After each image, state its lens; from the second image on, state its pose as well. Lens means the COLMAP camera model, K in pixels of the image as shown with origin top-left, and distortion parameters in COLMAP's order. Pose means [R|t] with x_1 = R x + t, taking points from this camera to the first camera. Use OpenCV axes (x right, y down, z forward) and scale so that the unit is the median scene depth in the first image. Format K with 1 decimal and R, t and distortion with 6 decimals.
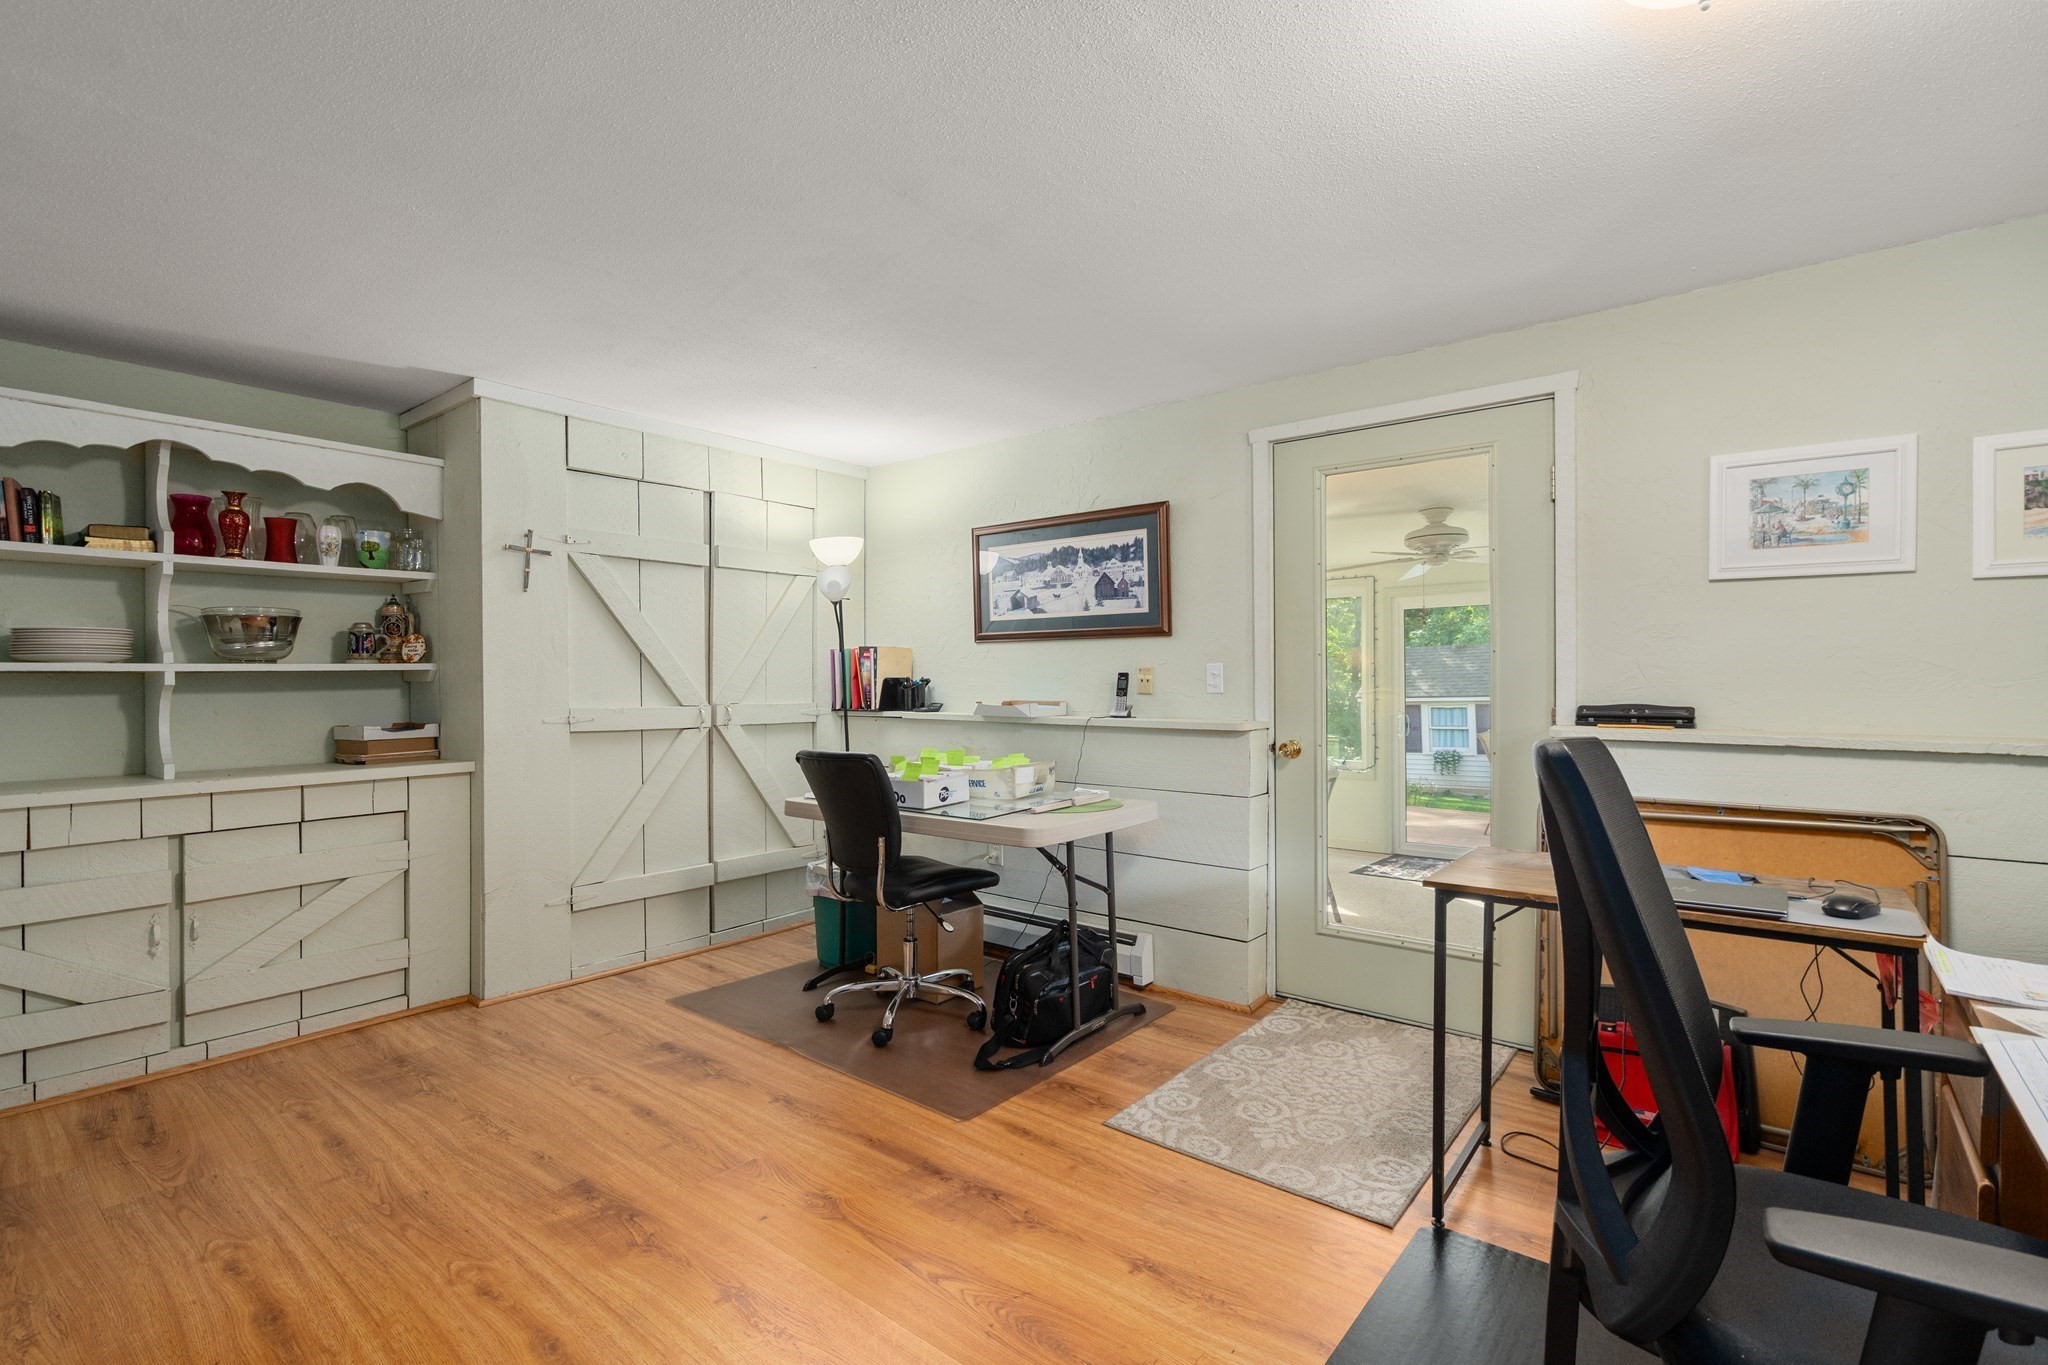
lens RADIAL K [[929.9, 0, 1024.0], [0, 929.9, 682.5], [0, 0, 1]] dist [-0.002138, 0.000523]
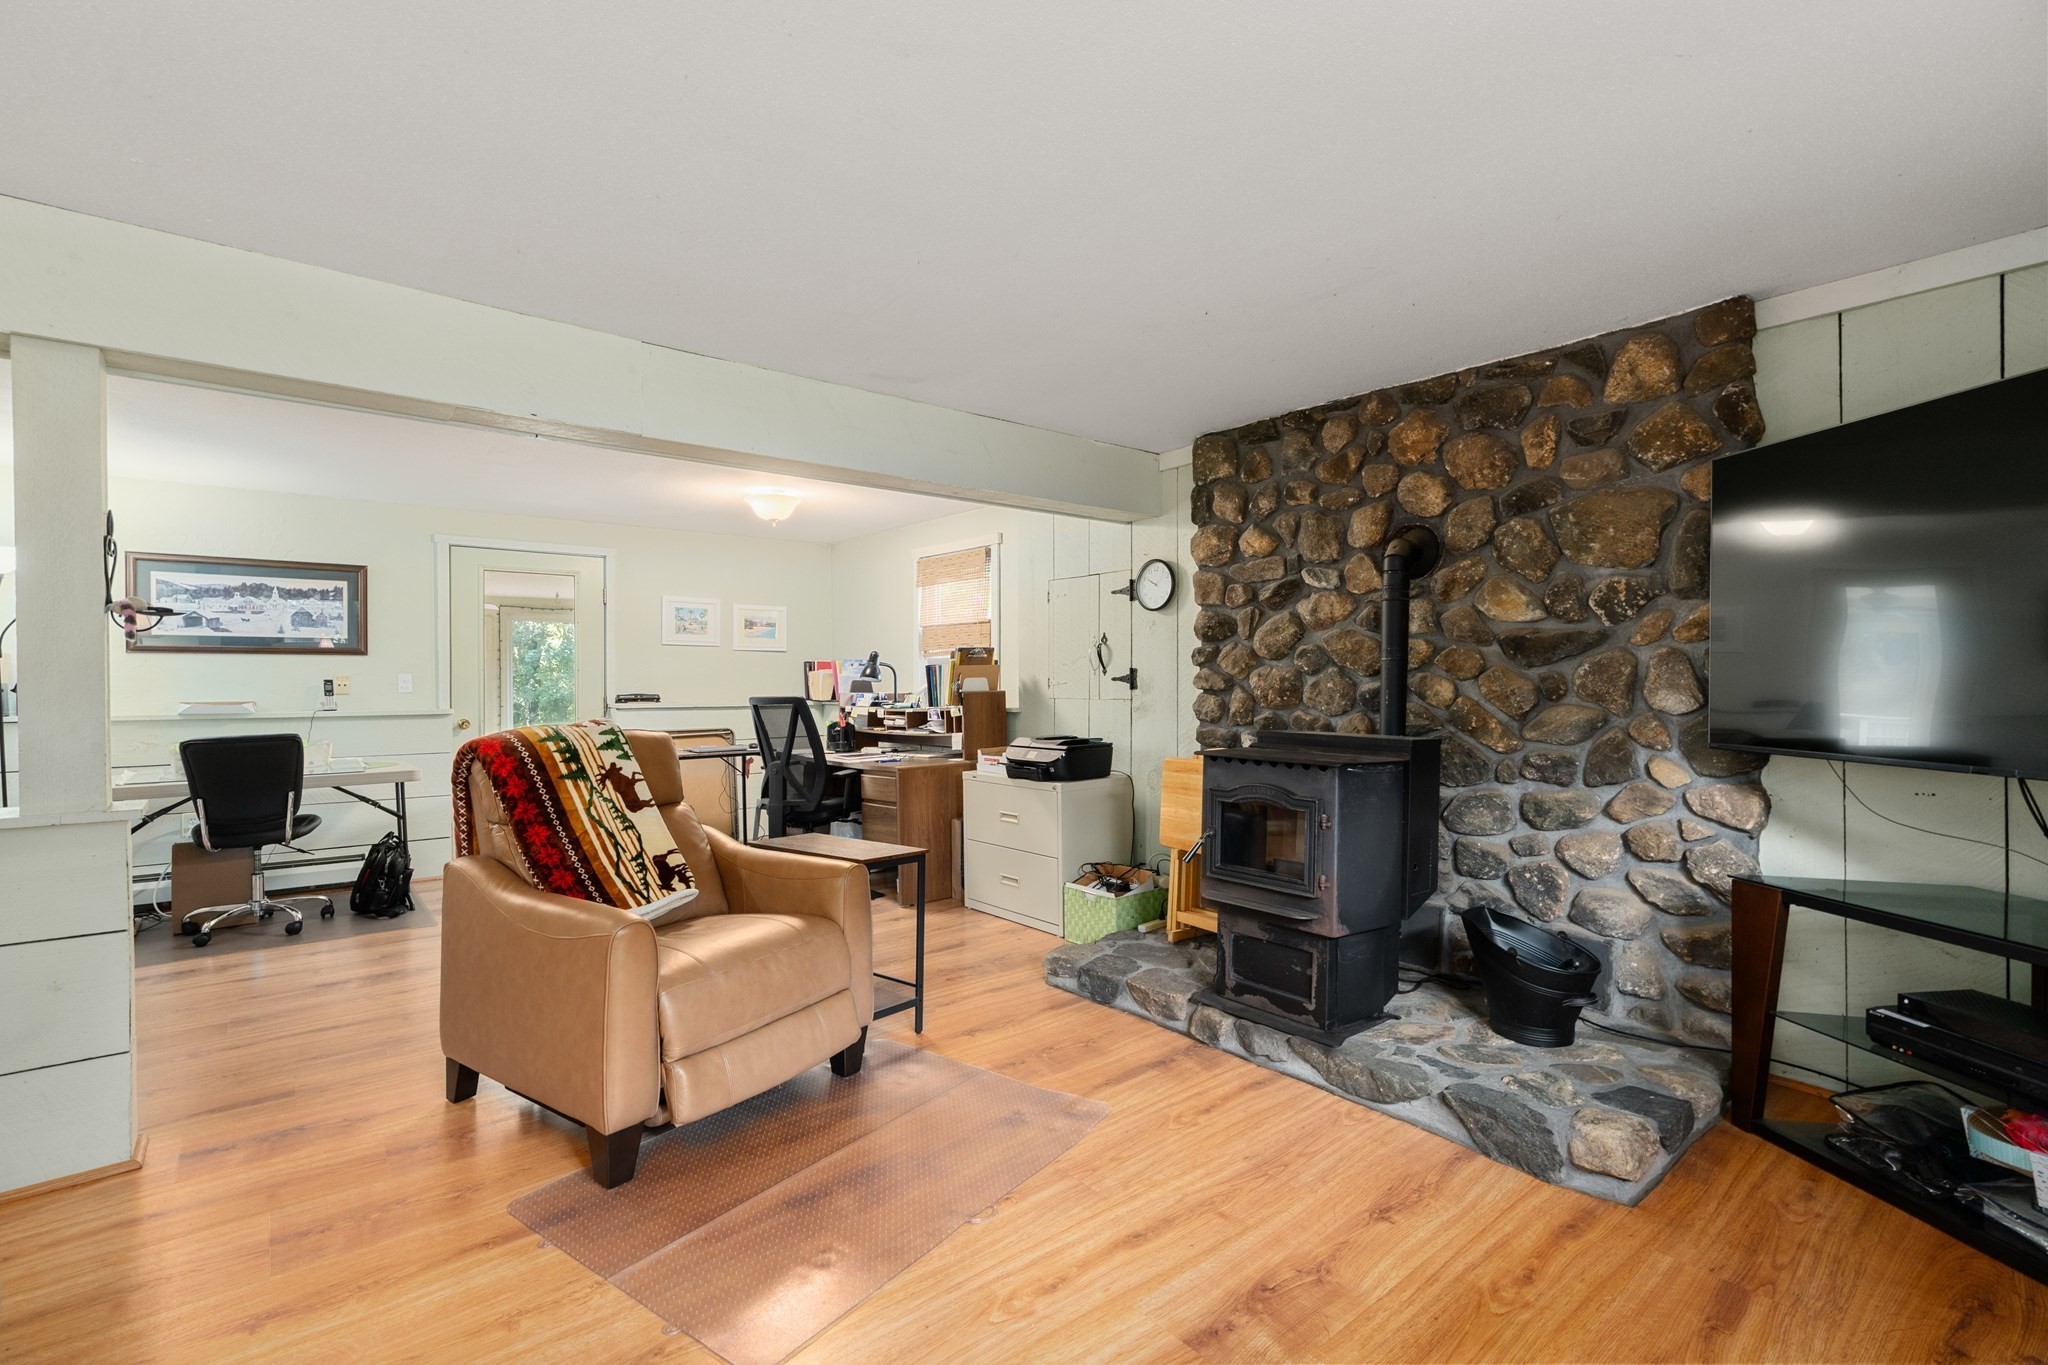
lens RADIAL K [[915.1, 0, 1024.0], [0, 915.1, 682.5], [0, 0, 1]] dist [-0.000223, 0.000020]
pose [[0.211818, 0.001135, 0.977308, -1.045415], [0.008892, 0.999956, -0.003089, 0.008023], [-0.977269, 0.009345, 0.211799, -0.346909]]
